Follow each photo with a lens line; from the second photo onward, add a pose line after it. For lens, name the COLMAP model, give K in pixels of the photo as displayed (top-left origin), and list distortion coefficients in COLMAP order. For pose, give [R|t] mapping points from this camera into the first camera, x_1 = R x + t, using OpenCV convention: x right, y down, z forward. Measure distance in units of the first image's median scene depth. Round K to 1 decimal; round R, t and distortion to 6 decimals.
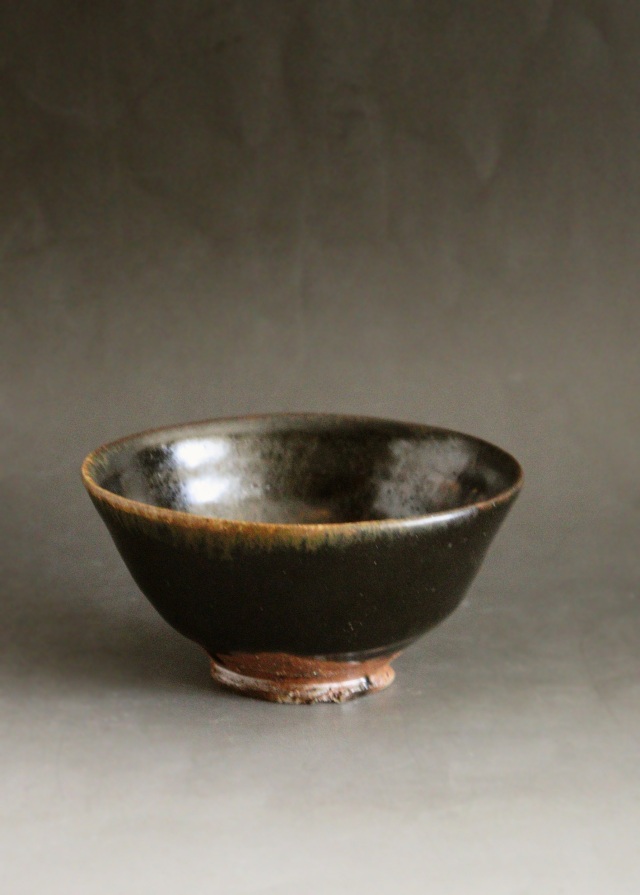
lens RADIAL K [[2645.9, 0, 310.3], [0, 2645.9, 447.4], [0, 0, 1]] dist [0.719878, 0.000000]
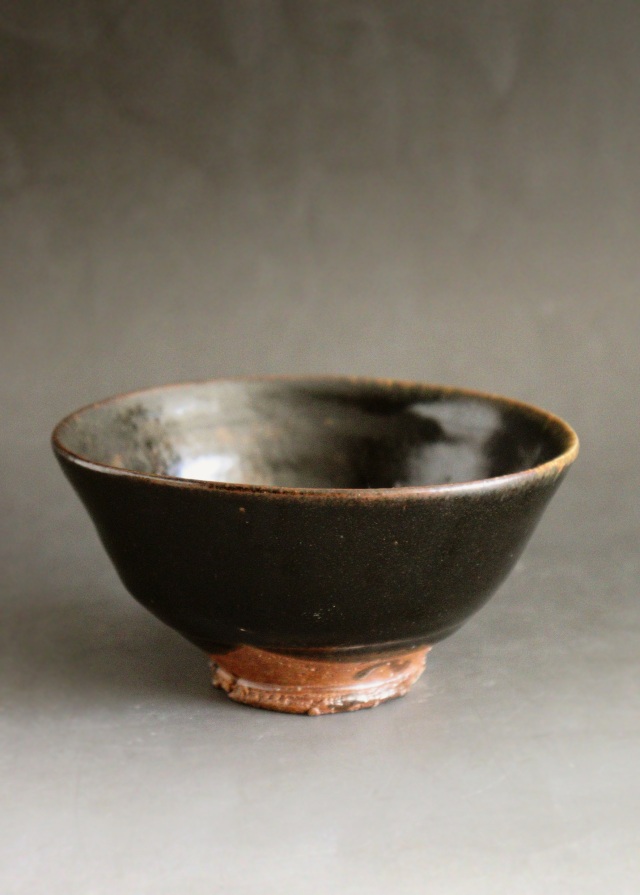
lens RADIAL K [[2630.9, 0, 323.0], [0, 2630.9, 454.5], [0, 0, 1]] dist [0.736981, 0.000000]
pose [[0.998827, -0.047368, 0.010086, -0.018746], [0.047099, 0.998567, 0.025407, -0.005594], [-0.011275, -0.024902, 0.999626, 0.158659]]
